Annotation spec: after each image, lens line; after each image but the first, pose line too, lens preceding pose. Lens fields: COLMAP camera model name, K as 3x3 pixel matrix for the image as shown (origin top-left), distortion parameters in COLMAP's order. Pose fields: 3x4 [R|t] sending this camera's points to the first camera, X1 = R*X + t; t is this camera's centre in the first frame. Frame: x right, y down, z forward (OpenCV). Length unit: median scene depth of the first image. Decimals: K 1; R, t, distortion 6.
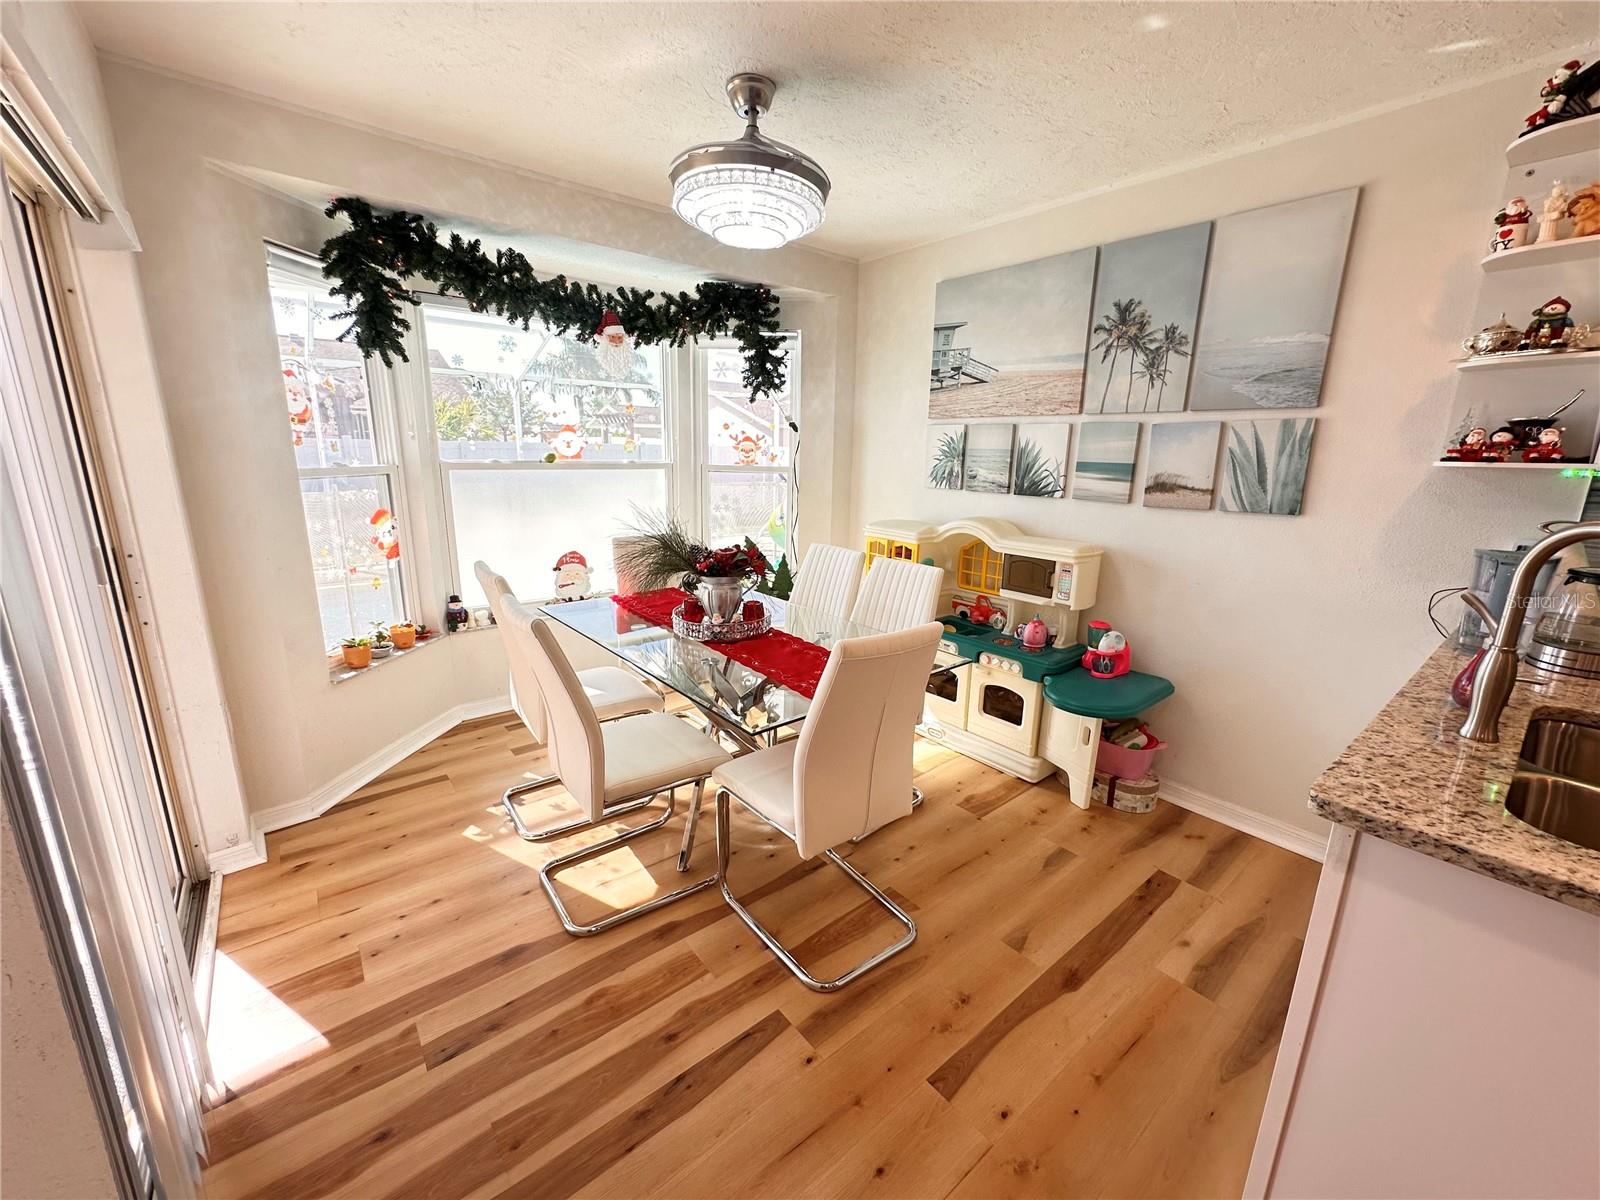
lens RADIAL K [[638.4, 0, 801.3], [0, 638.4, 600.3], [0, 0, 1]] dist [-0.002749, 0.000590]
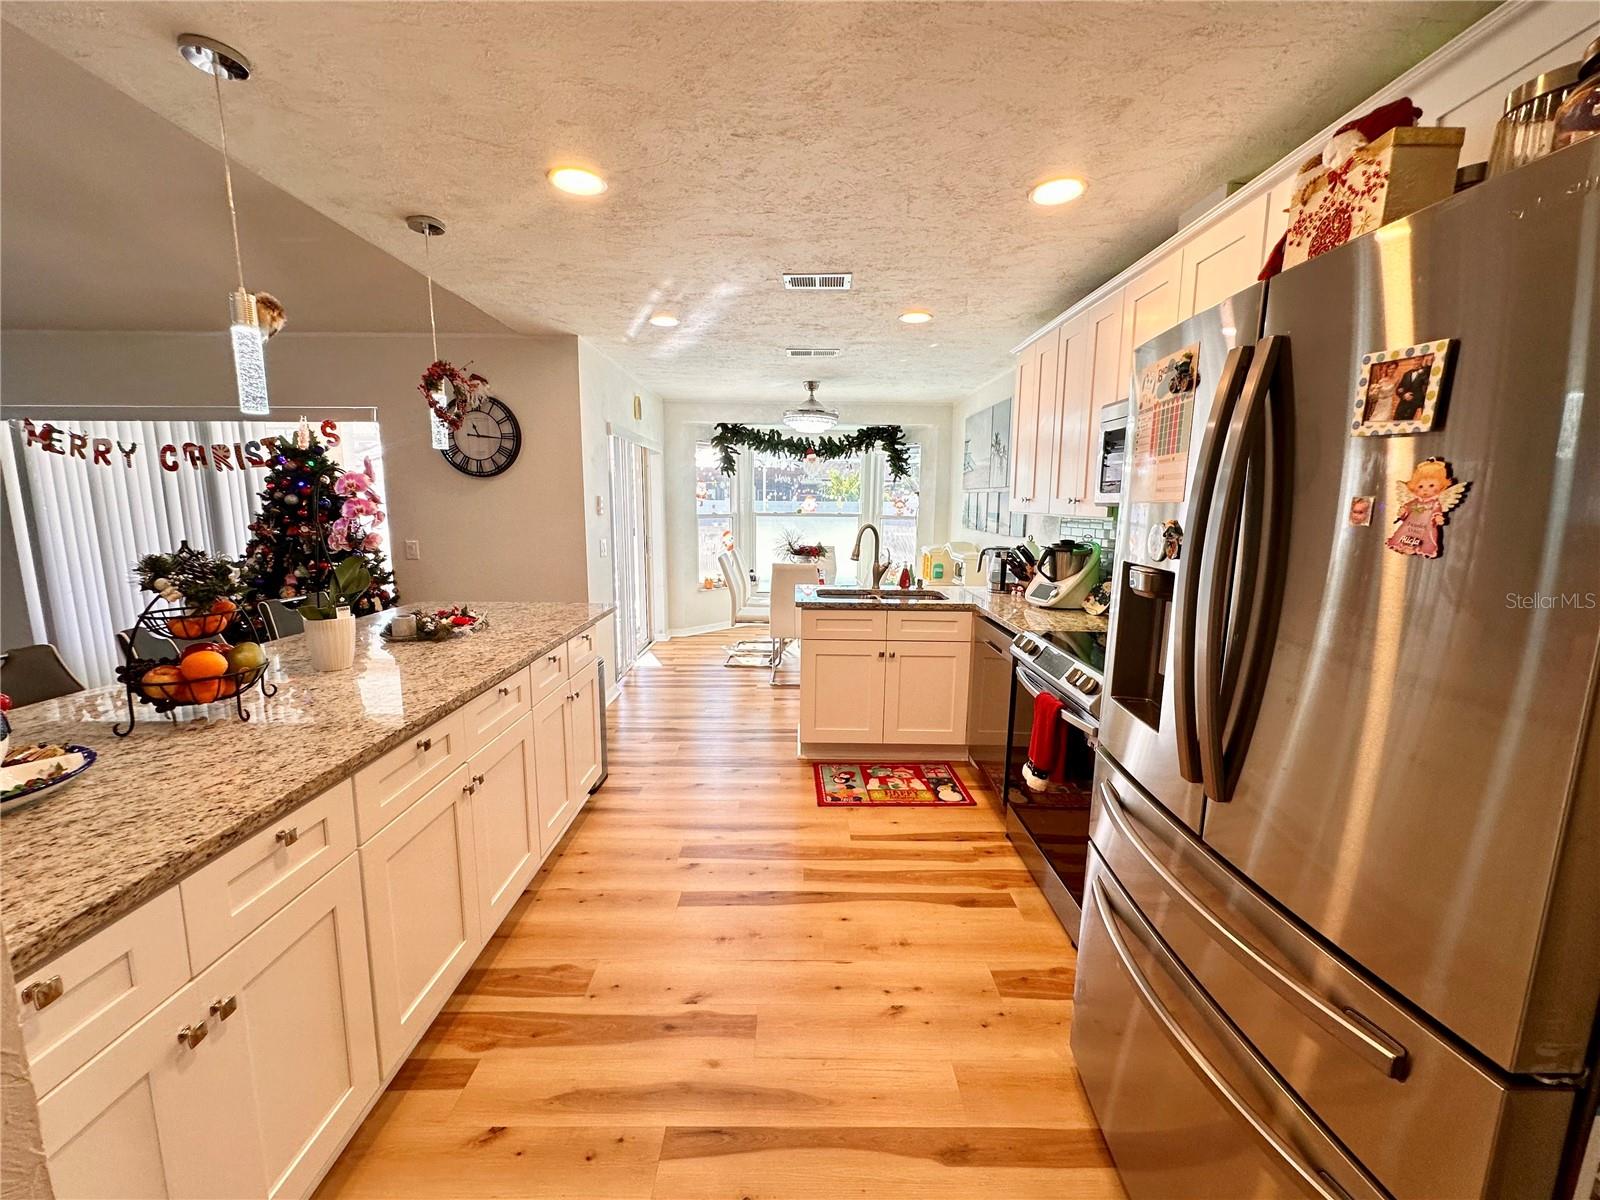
lens RADIAL K [[638.4, 0, 801.4], [0, 638.4, 597.8], [0, 0, 1]] dist [-0.002749, 0.000590]
pose [[0.781236, 0.083594, -0.618613, 1.363477], [-0.139817, 0.989248, -0.042894, 0.221789], [0.608376, 0.120003, 0.784524, -0.913689]]
